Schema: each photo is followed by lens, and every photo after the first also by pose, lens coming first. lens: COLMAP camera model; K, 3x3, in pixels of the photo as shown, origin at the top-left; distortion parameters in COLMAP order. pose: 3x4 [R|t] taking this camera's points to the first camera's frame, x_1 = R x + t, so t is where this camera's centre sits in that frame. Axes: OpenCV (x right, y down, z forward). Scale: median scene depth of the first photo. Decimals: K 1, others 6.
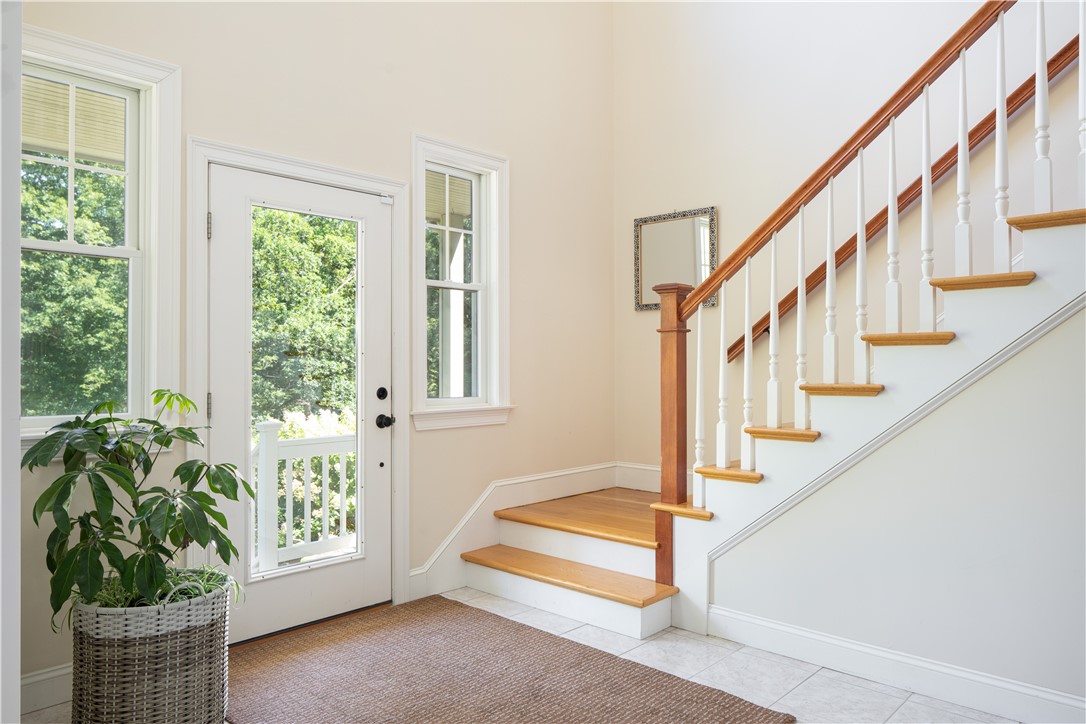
lens RADIAL K [[724.8, 0, 542.0], [0, 724.8, 362.5], [0, 0, 1]] dist [-0.026575, -0.001541]
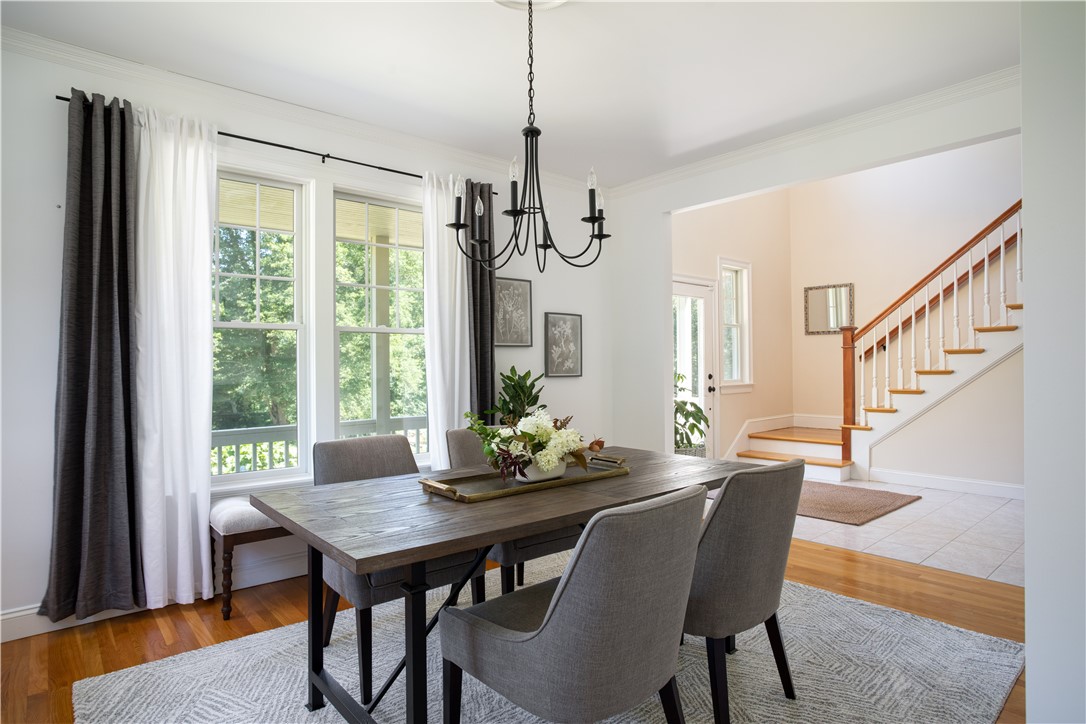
lens RADIAL K [[630.5, 0, 544.2], [0, 630.5, 363.9], [0, 0, 1]] dist [-0.005109, 0.000483]
pose [[0.997931, -0.008800, -0.063697, -0.636413], [0.009038, 0.999953, 0.003459, -0.008181], [0.063663, -0.004028, 0.997963, -1.004016]]
